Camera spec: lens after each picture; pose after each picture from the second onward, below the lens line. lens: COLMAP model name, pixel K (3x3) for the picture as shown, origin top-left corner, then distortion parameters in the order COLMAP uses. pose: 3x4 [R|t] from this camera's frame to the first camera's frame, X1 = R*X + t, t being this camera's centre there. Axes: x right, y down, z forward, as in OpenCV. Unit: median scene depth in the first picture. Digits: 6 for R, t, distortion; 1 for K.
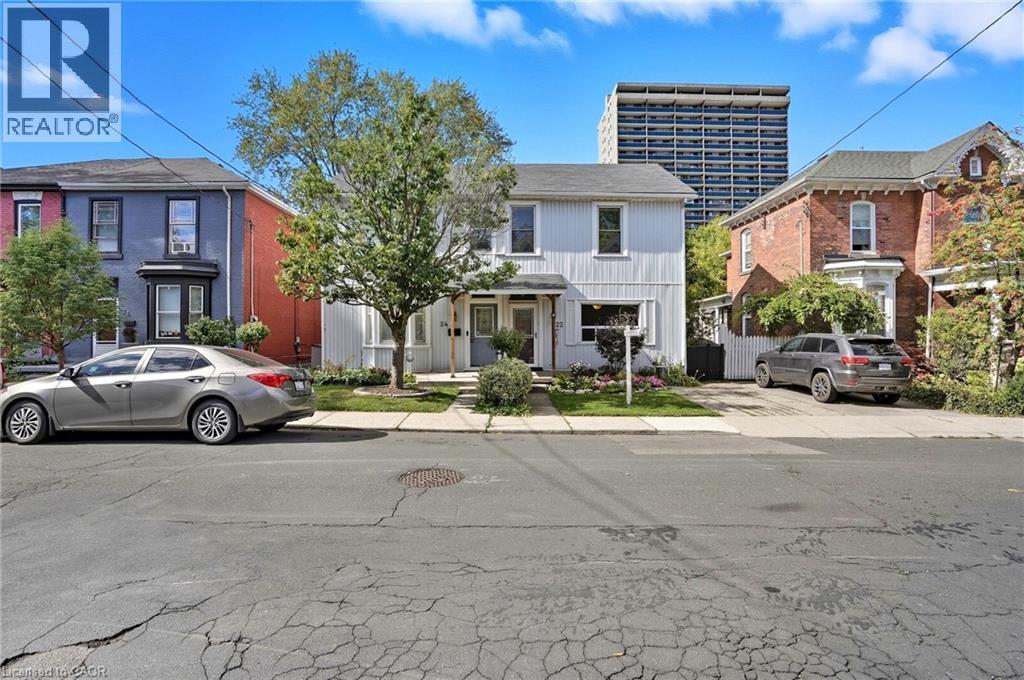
lens RADIAL K [[530.3, 0, 512.5], [0, 530.3, 334.0], [0, 0, 1]] dist [-0.058493, 0.029498]
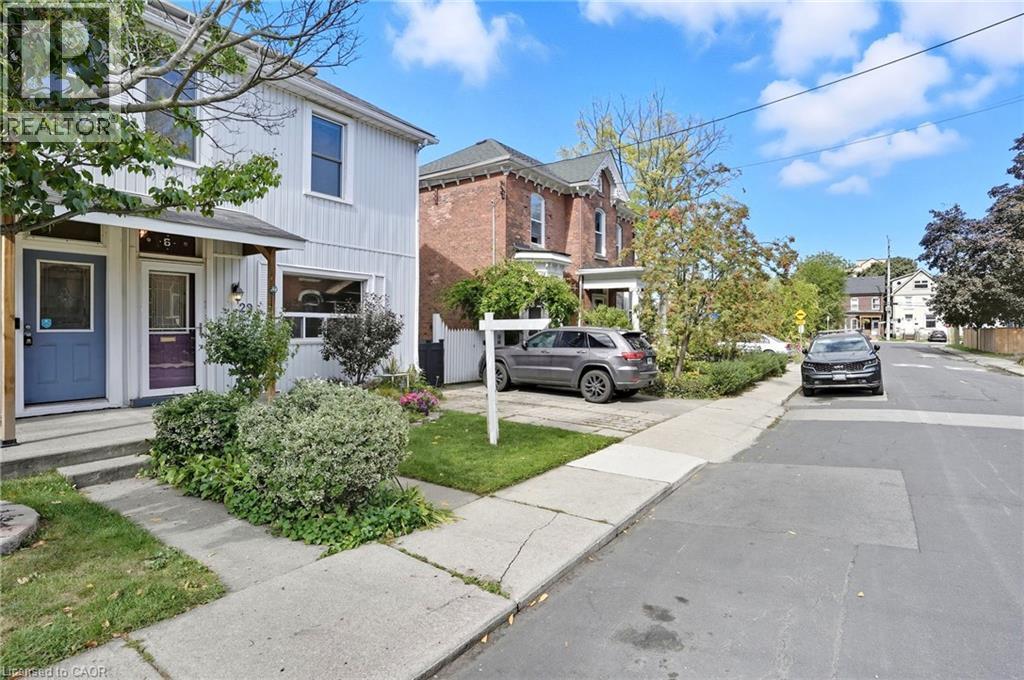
lens RADIAL K [[530.3, 0, 512.5], [0, 530.3, 334.0], [0, 0, 1]] dist [-0.058493, 0.029498]
pose [[0.558782, -0.007518, 0.829281, -0.197208], [-0.005202, 0.999907, 0.012570, 0.000010], [-0.829299, -0.011338, 0.558691, 0.476655]]
